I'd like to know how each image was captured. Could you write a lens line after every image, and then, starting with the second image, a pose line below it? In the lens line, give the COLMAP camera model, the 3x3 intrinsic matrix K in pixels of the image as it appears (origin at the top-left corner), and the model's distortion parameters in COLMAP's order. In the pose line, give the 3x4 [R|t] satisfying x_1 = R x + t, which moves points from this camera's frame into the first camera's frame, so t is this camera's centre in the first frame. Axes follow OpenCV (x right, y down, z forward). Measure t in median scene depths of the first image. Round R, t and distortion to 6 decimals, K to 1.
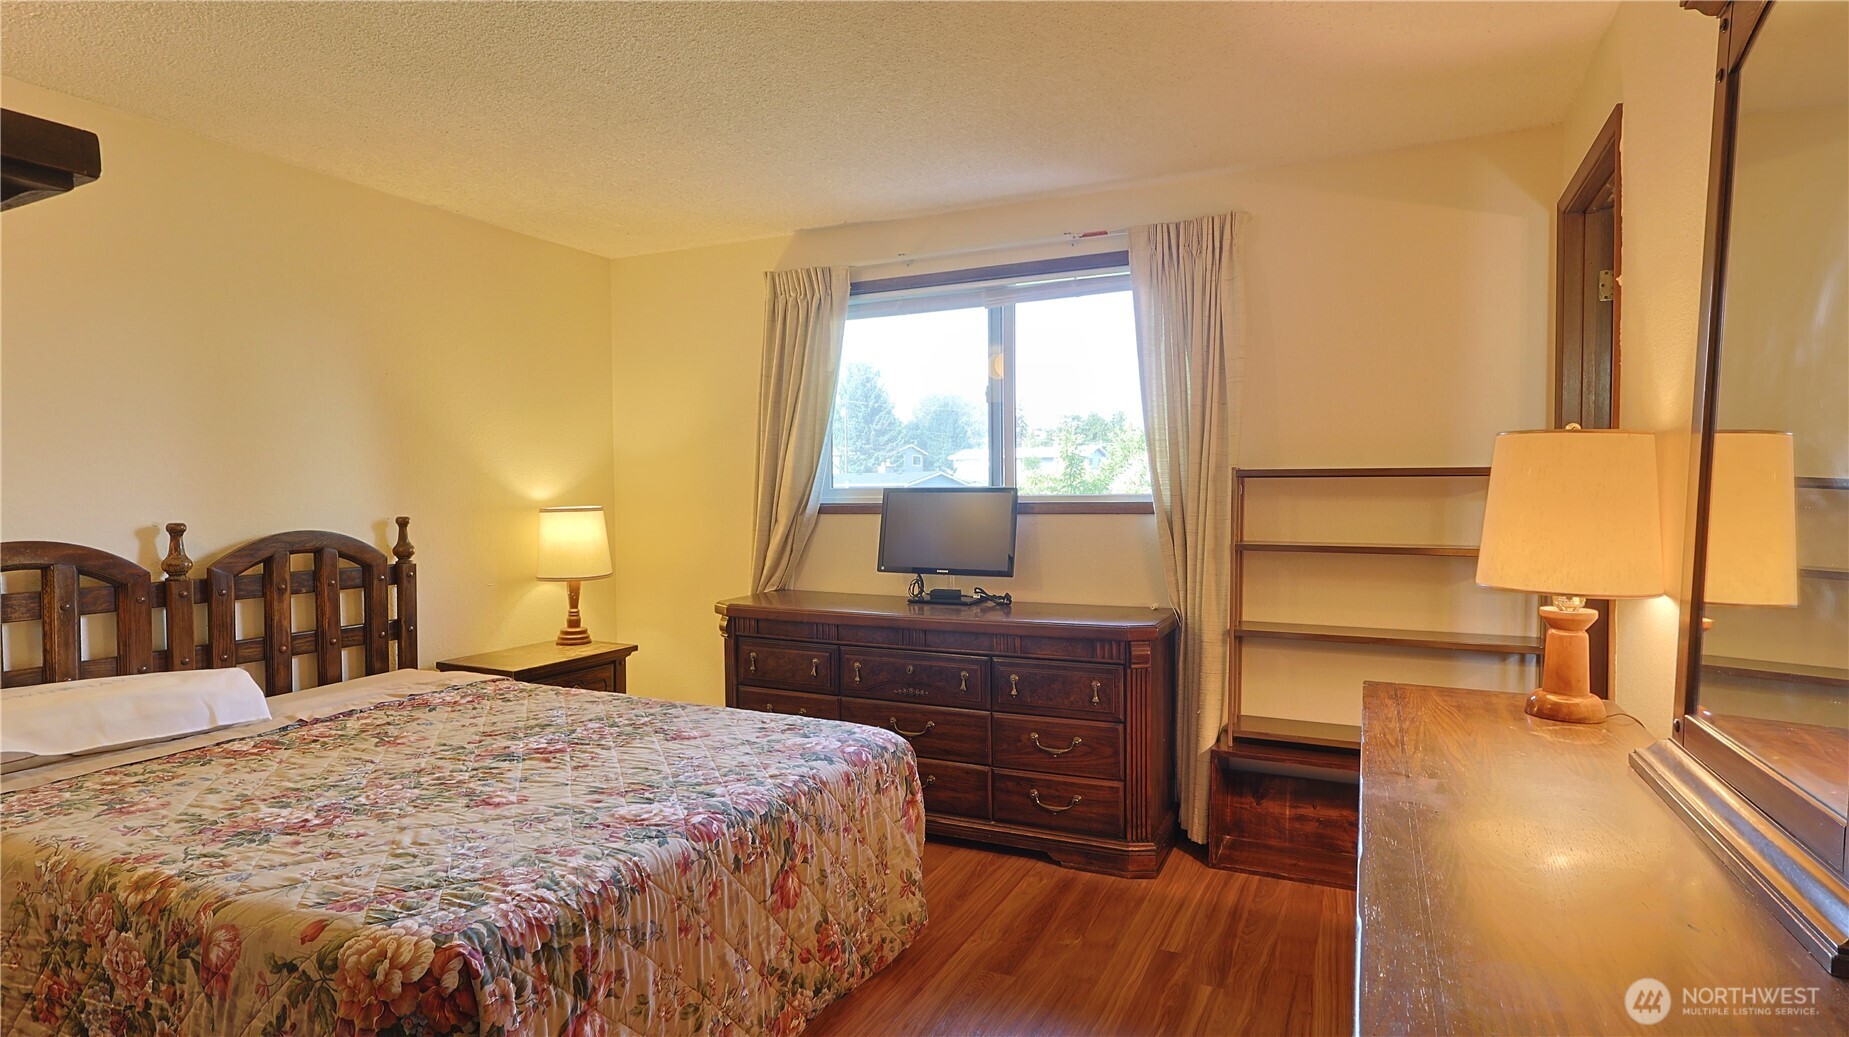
lens RADIAL K [[960.3, 0, 928.1], [0, 960.3, 524.2], [0, 0, 1]] dist [-0.000307, 0.003624]
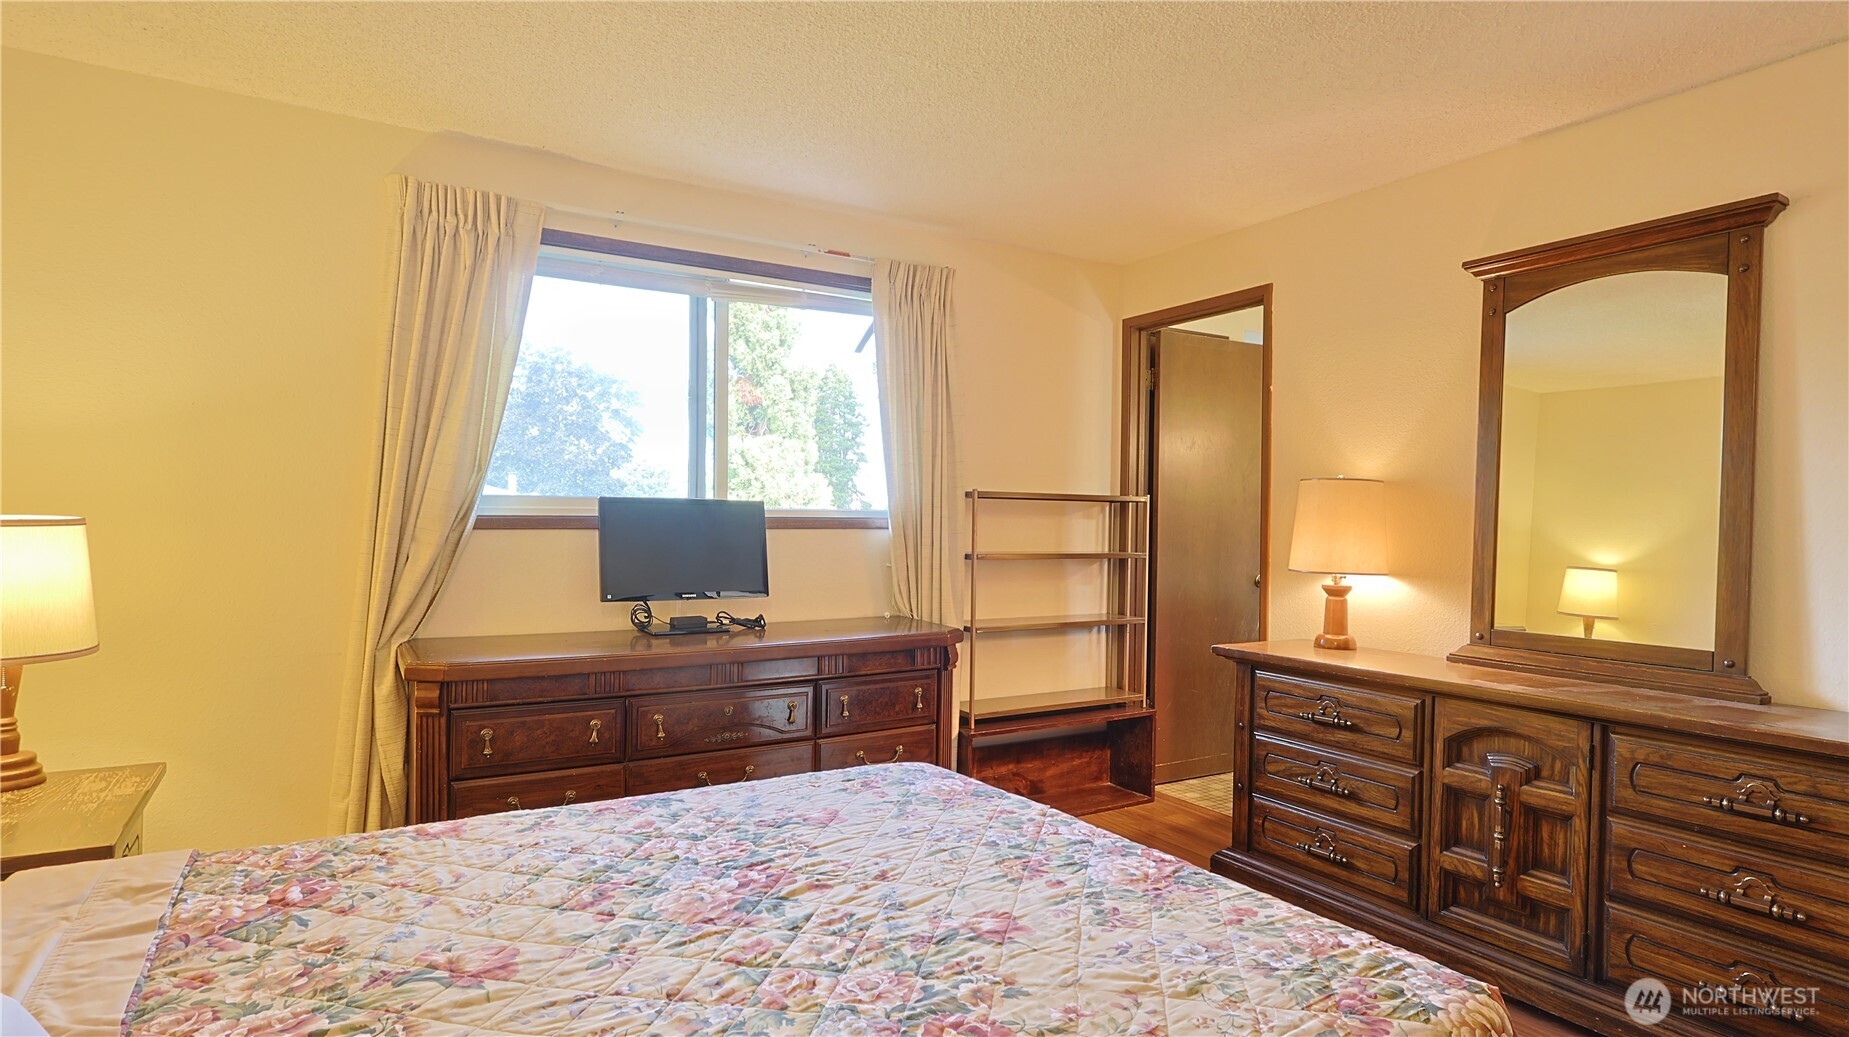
lens RADIAL K [[959.9, 0, 926.9], [0, 959.9, 523.1], [0, 0, 1]] dist [0.001194, 0.001185]
pose [[0.544443, 0.002325, 0.838794, -0.676673], [0.011062, 0.999889, -0.009951, -0.005849], [-0.838725, 0.014696, 0.544357, 0.402015]]
